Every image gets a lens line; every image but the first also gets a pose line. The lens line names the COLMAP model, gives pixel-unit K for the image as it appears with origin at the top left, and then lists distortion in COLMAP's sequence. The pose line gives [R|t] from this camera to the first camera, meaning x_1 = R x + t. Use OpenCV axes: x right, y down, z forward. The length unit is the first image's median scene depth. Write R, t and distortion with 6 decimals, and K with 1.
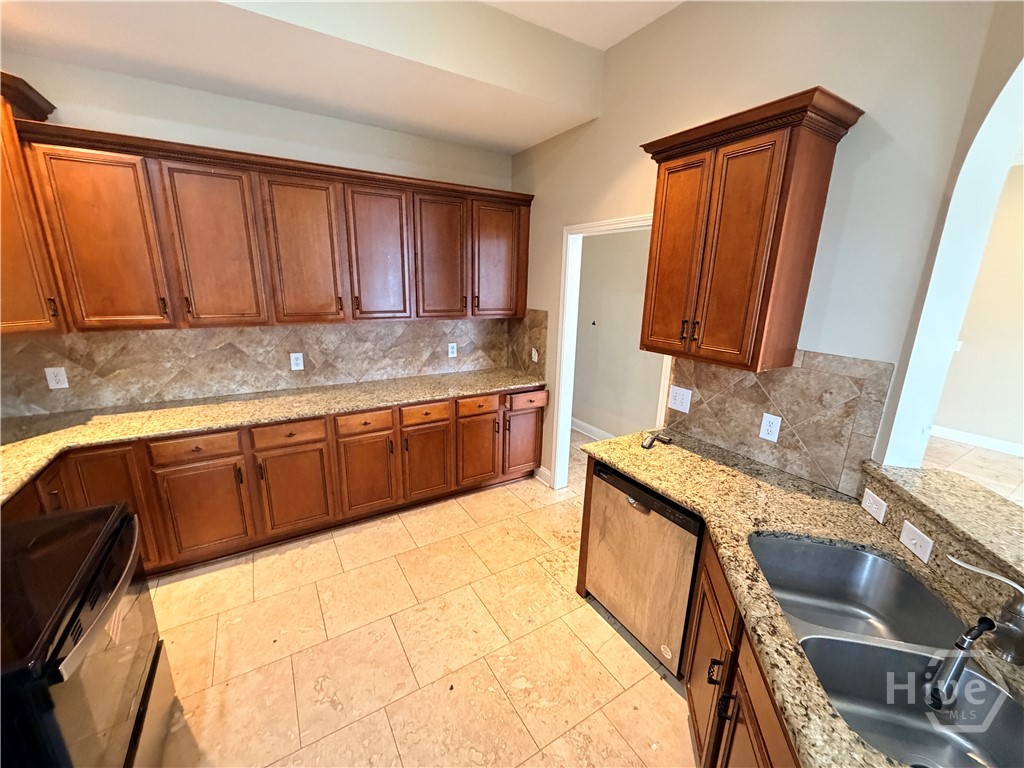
lens RADIAL K [[409.0, 0, 509.5], [0, 409.0, 383.9], [0, 0, 1]] dist [0.000694, 0.000023]
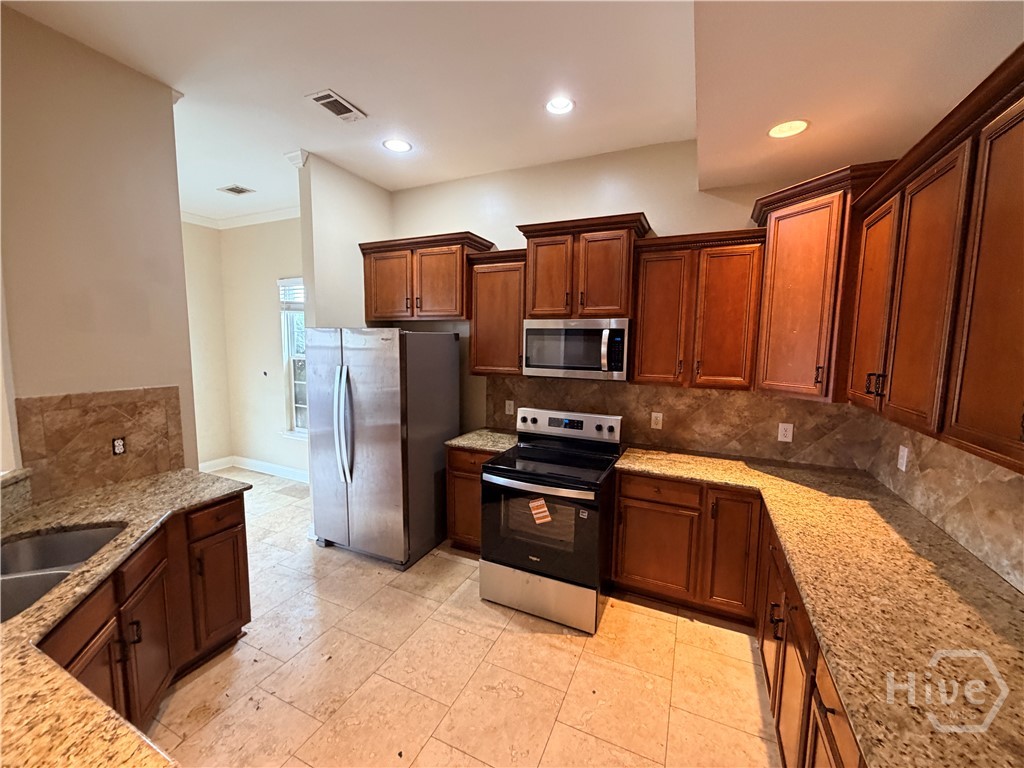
lens RADIAL K [[409.0, 0, 509.5], [0, 409.0, 383.9], [0, 0, 1]] dist [0.000694, 0.000023]
pose [[-0.833678, 0.022217, -0.551804, 0.120184], [-0.170282, 0.940164, 0.295120, -0.304910], [0.525343, 0.339997, -0.780011, 1.266528]]
